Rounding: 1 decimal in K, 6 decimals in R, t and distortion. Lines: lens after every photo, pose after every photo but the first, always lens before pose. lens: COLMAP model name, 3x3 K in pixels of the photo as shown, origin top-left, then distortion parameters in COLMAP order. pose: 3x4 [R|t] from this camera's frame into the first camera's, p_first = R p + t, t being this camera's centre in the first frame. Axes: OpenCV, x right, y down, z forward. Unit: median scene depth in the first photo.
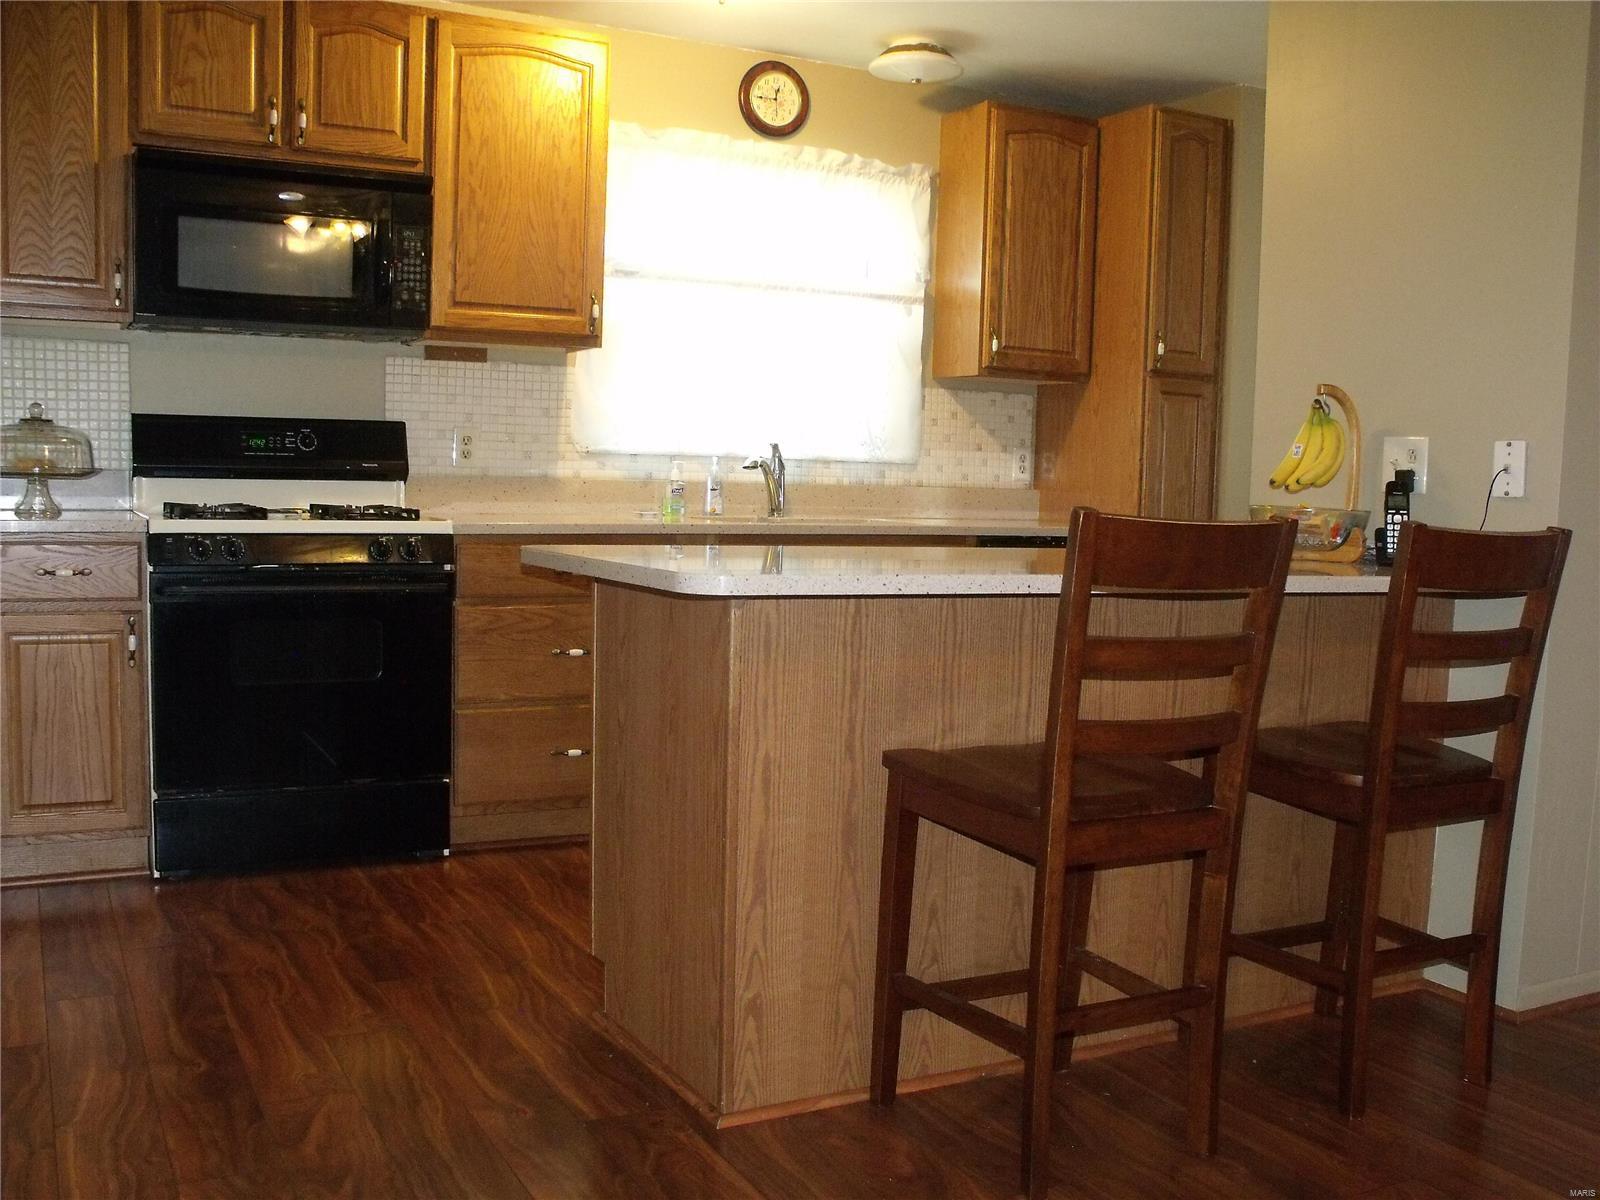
lens RADIAL K [[1618.6, 0, 808.6], [0, 1618.6, 591.0], [0, 0, 1]] dist [-0.115089, 0.000000]
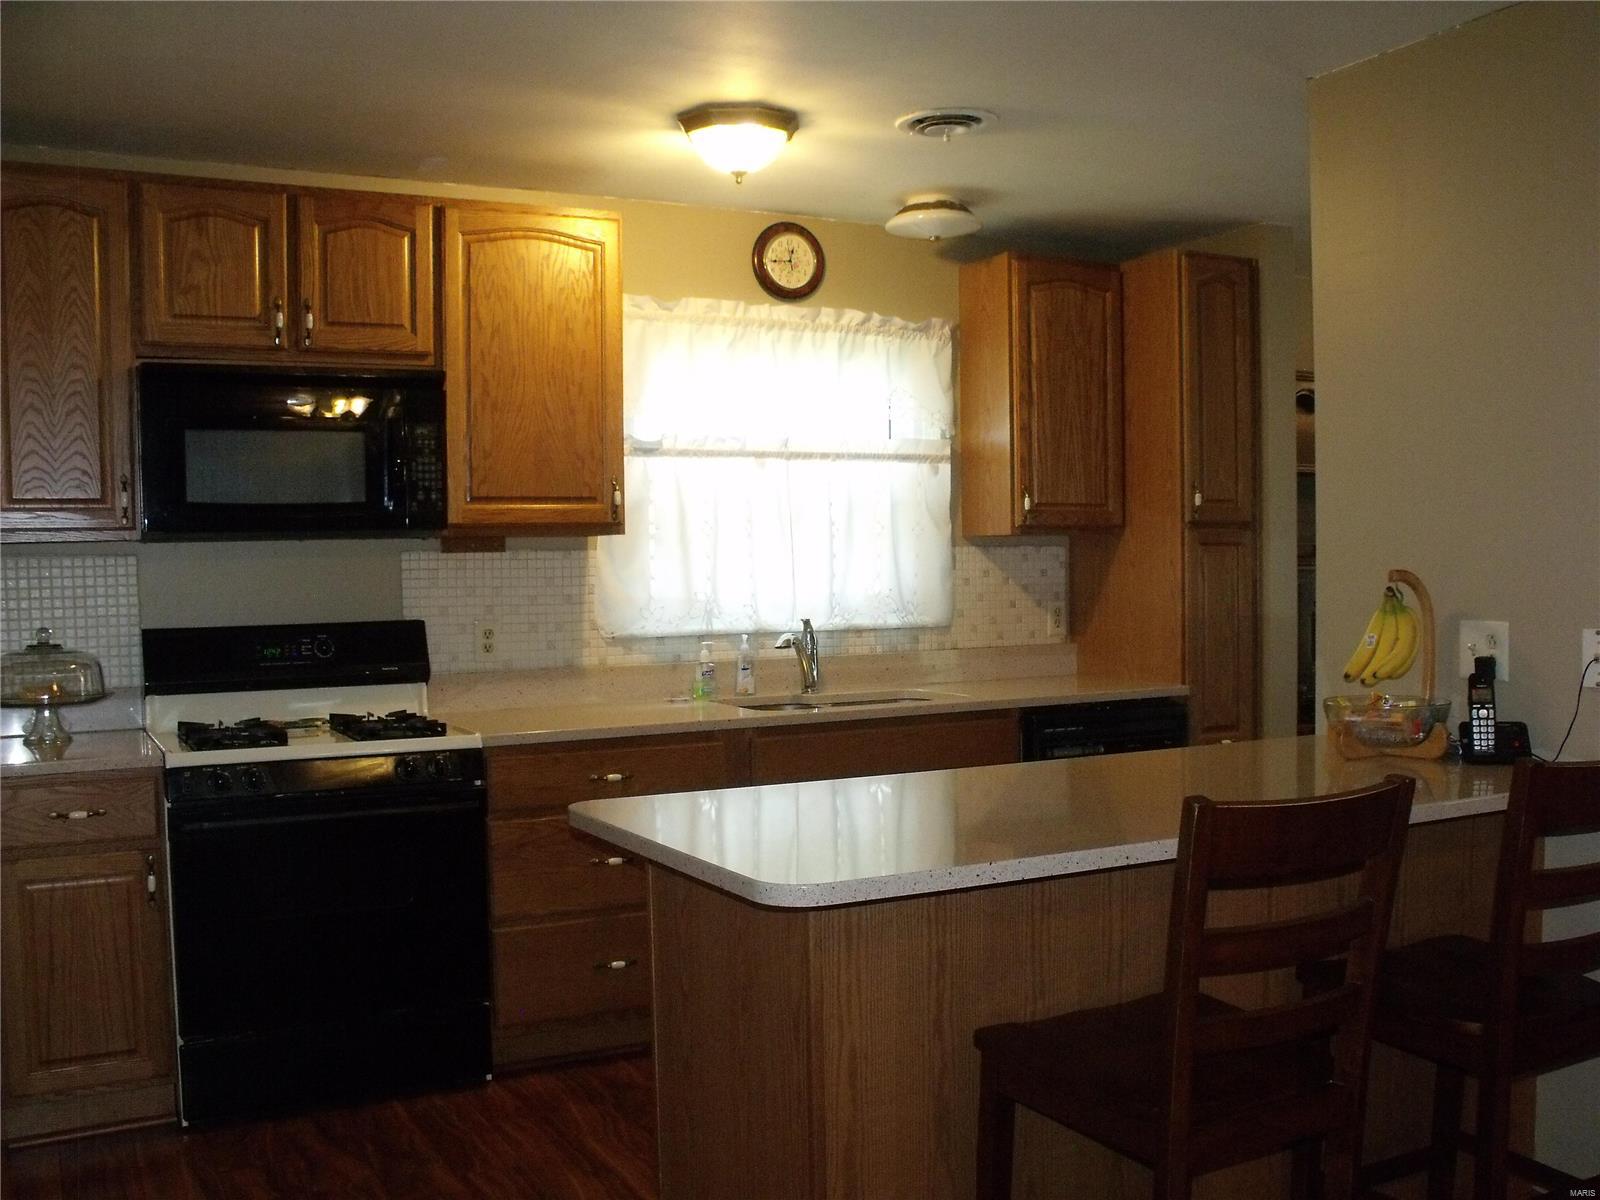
lens RADIAL K [[1618.6, 0, 801.3], [0, 1618.6, 587.7], [0, 0, 1]] dist [-0.115089, 0.000000]
pose [[0.998999, -0.044698, -0.001763, -0.026057], [0.044541, 0.997602, -0.052984, -0.071780], [0.004127, 0.052852, 0.998594, 0.041173]]
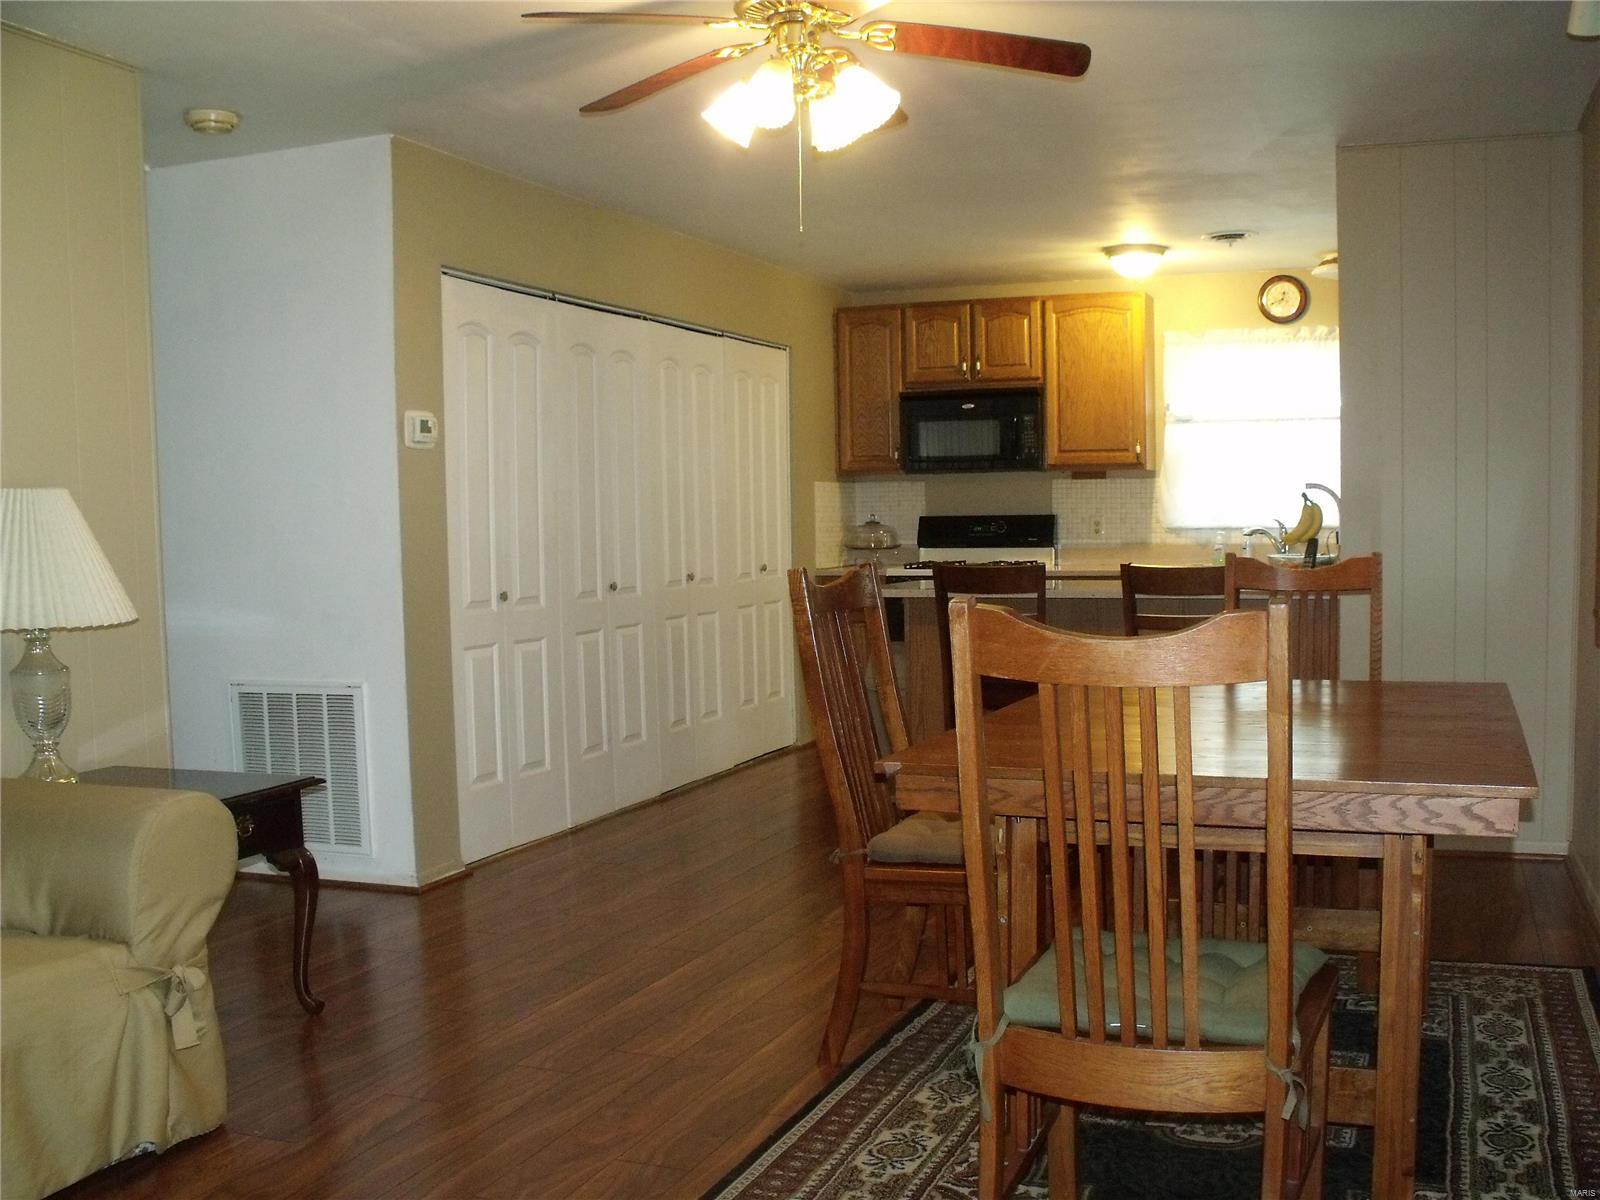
lens RADIAL K [[1618.6, 0, 802.1], [0, 1618.6, 596.4], [0, 0, 1]] dist [-0.115089, 0.000000]
pose [[0.641659, 0.003476, -0.766982, 1.098965], [-0.023588, 0.999606, -0.015203, 0.024852], [0.766627, 0.027847, 0.641488, -0.451477]]
